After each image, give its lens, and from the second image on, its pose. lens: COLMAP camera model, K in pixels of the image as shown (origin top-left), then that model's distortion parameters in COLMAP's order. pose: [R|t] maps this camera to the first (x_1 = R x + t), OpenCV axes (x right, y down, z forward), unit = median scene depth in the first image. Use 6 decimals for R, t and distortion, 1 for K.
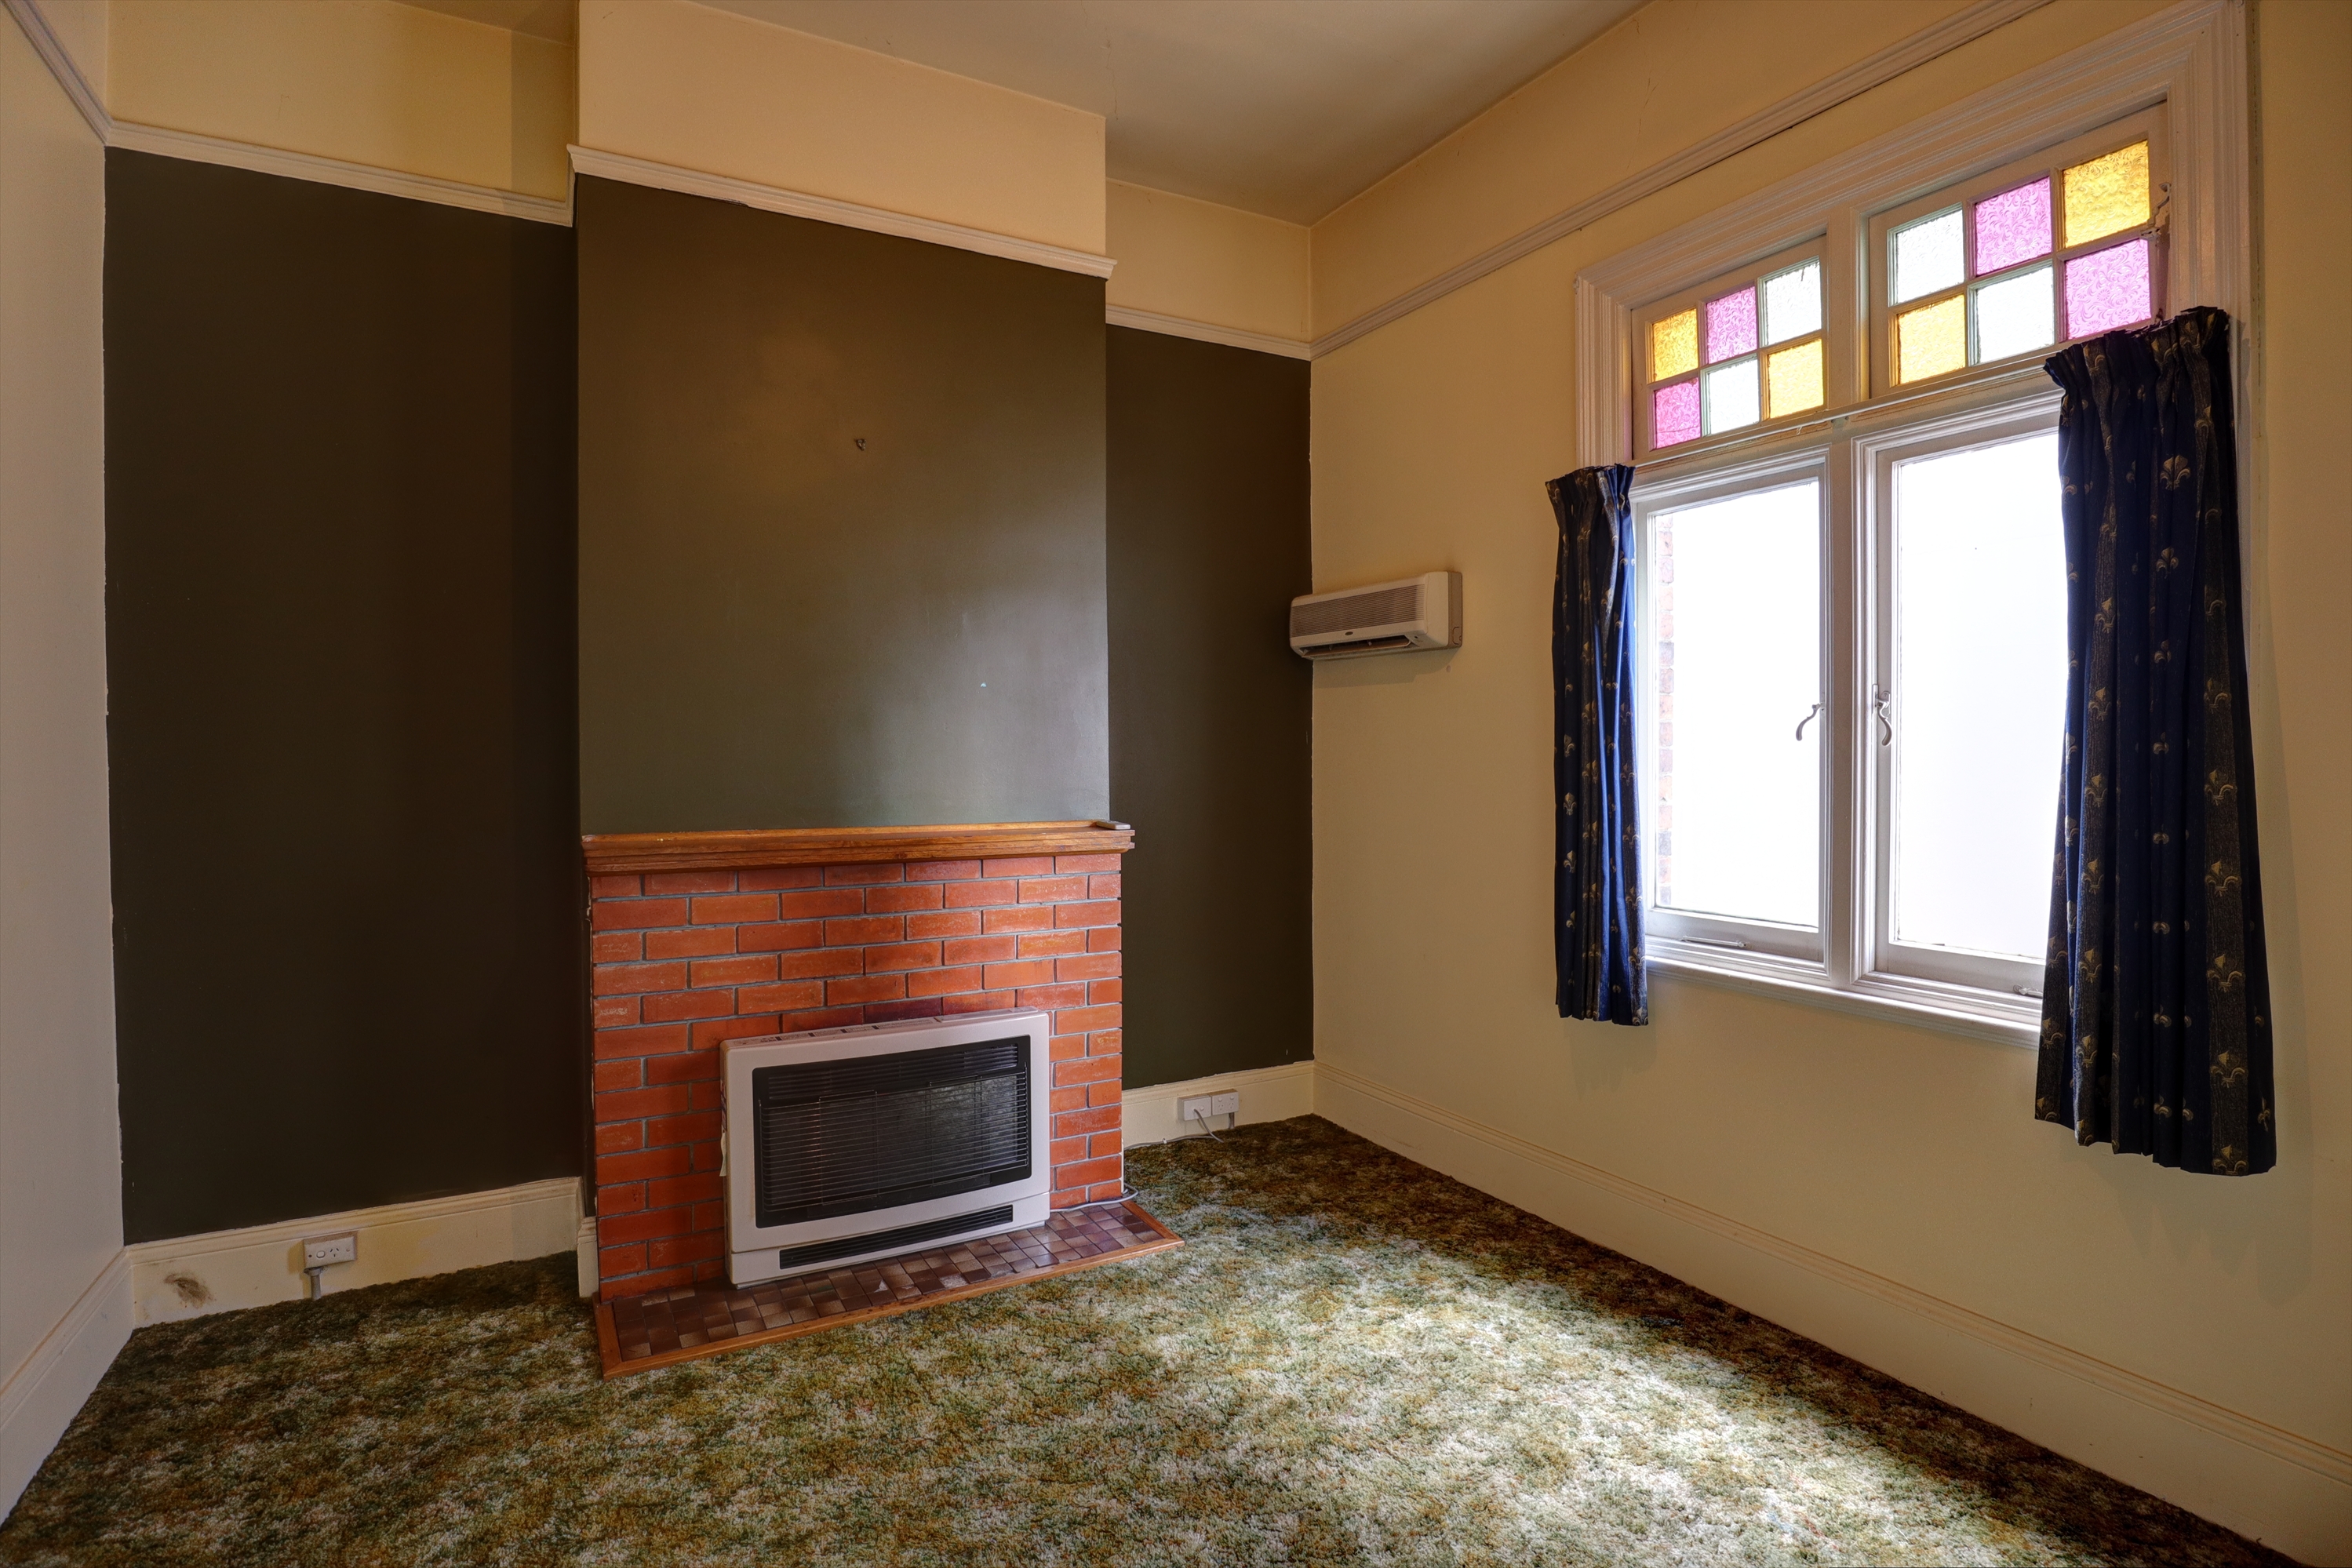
lens RADIAL K [[1196.6, 0, 1165.9], [0, 1196.6, 762.0], [0, 0, 1]] dist [-0.005846, -0.001046]
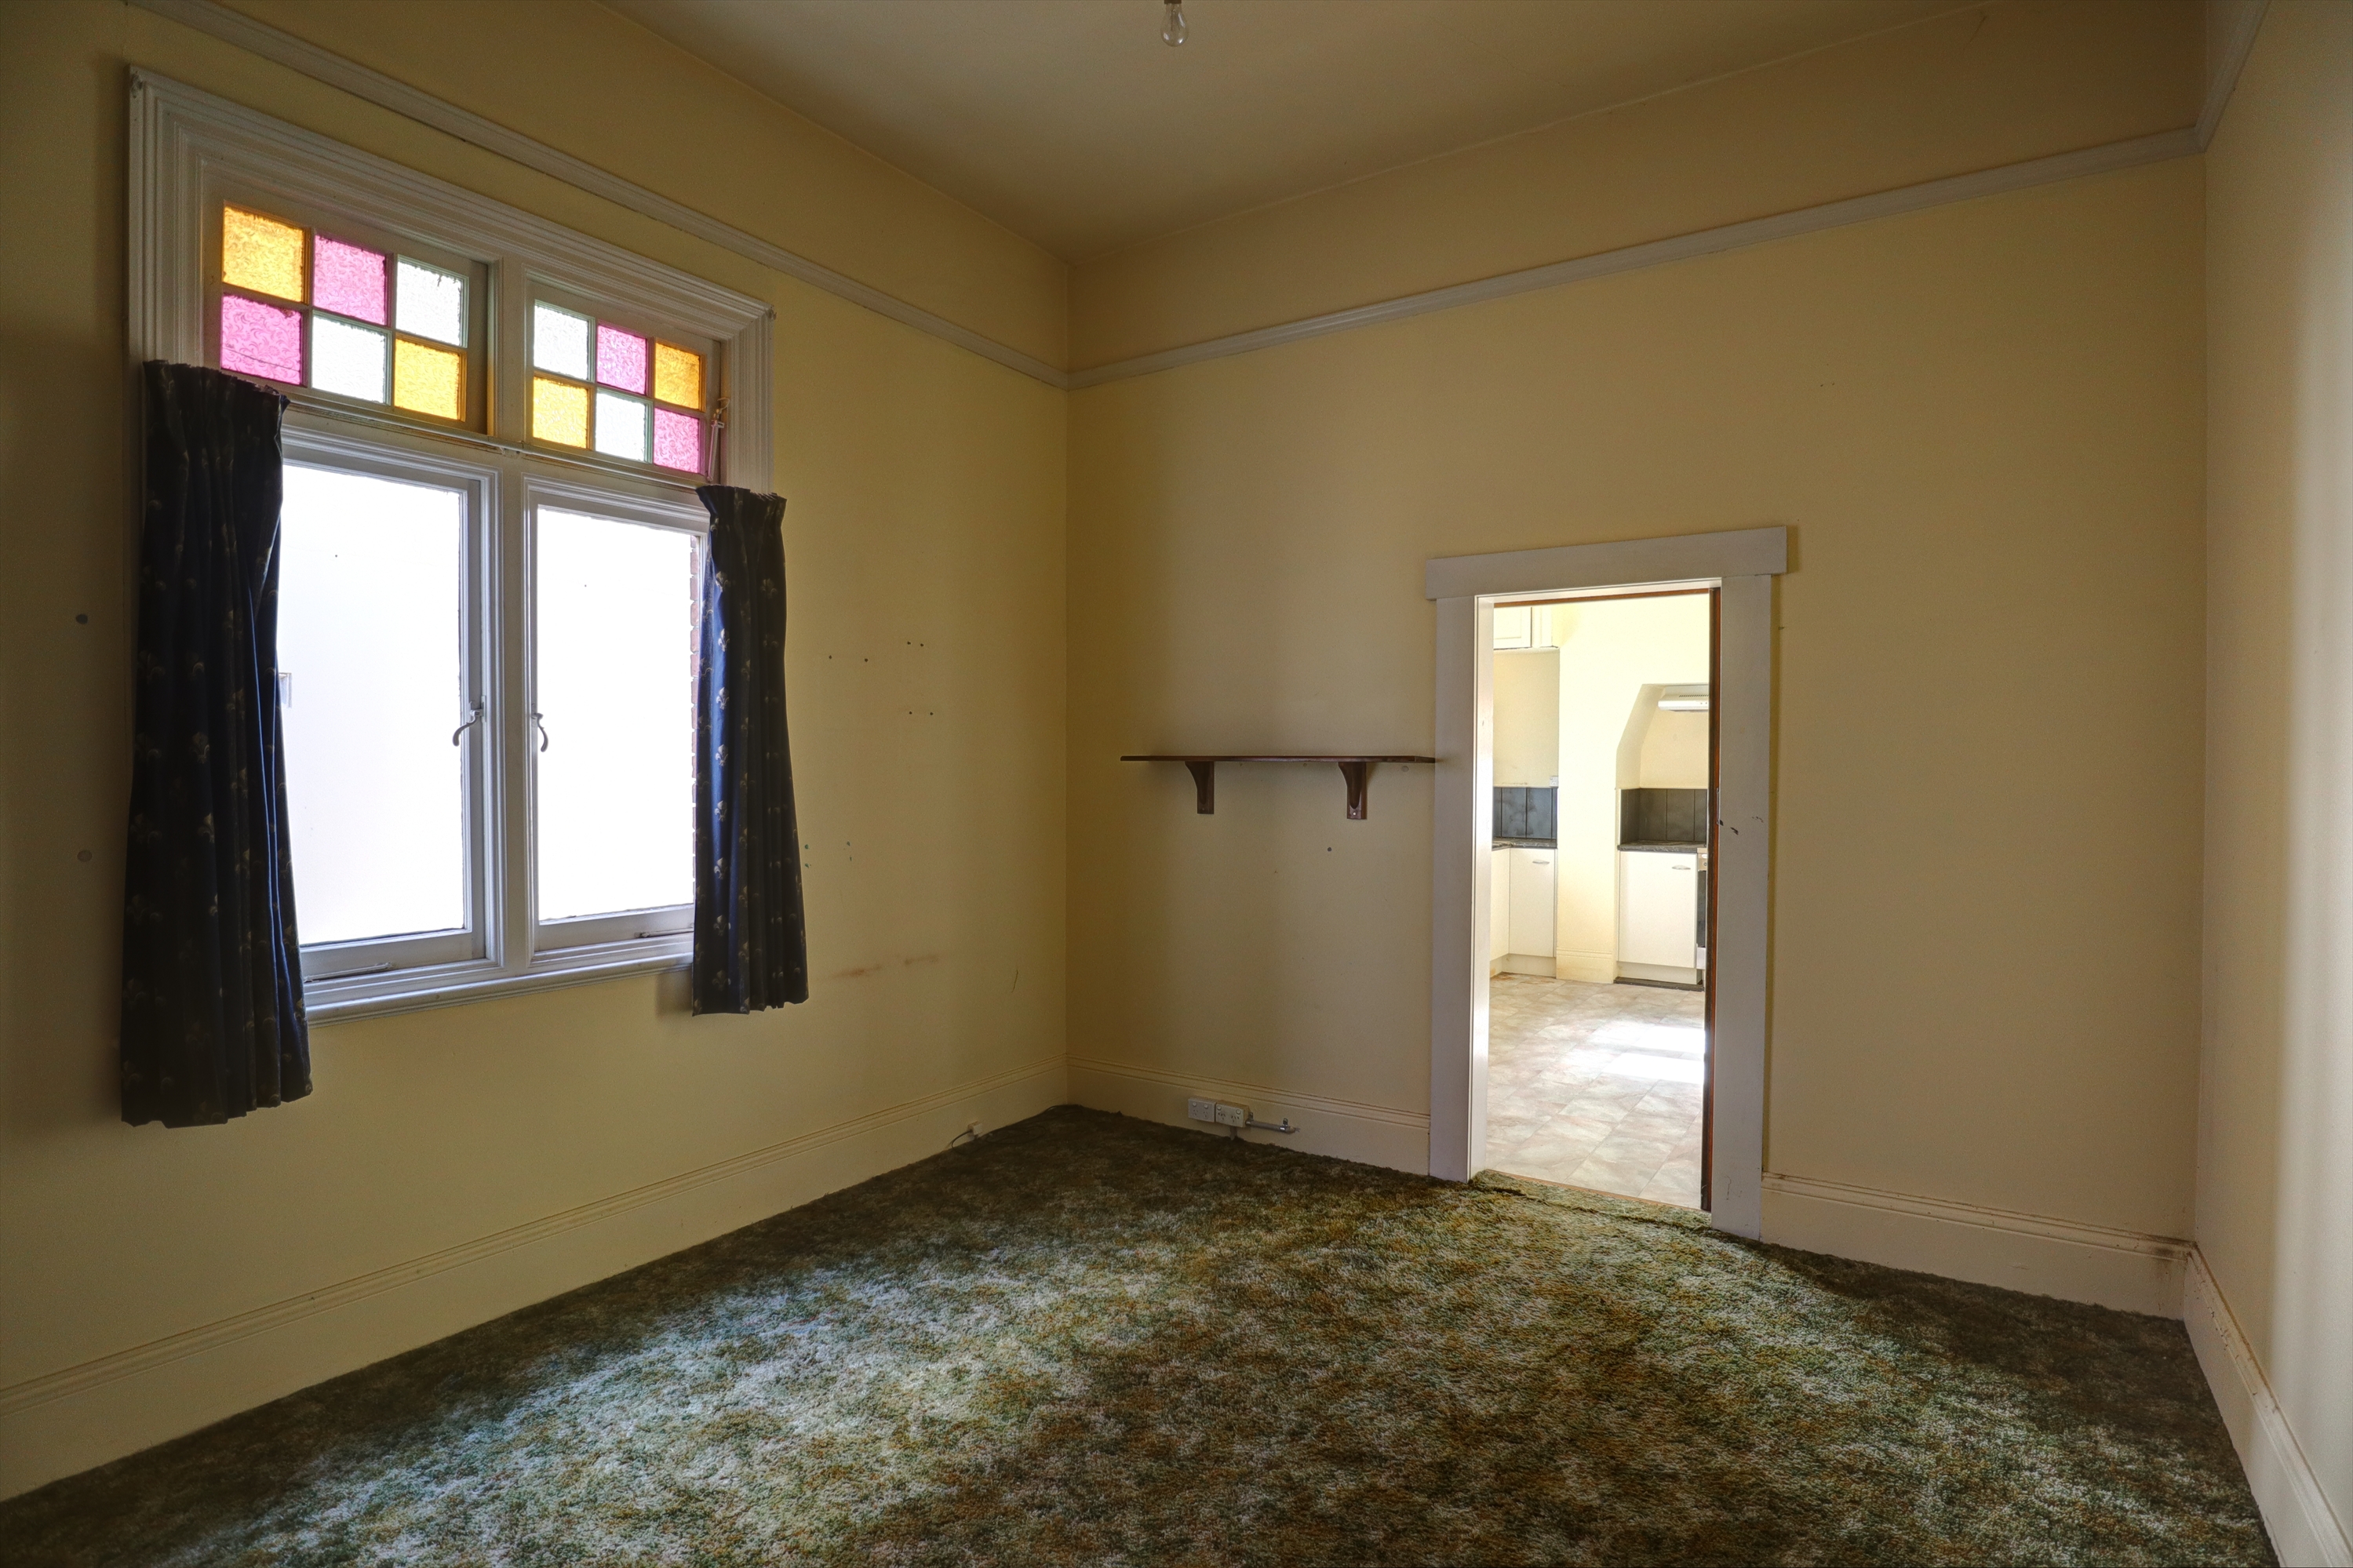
lens RADIAL K [[1197.1, 0, 1172.5], [0, 1197.1, 792.1], [0, 0, 1]] dist [-0.005846, -0.001046]
pose [[-0.459694, -0.010717, 0.888013, -0.714718], [0.018833, 0.999585, 0.021812, 0.011677], [-0.887878, 0.026751, -0.459301, 1.028964]]
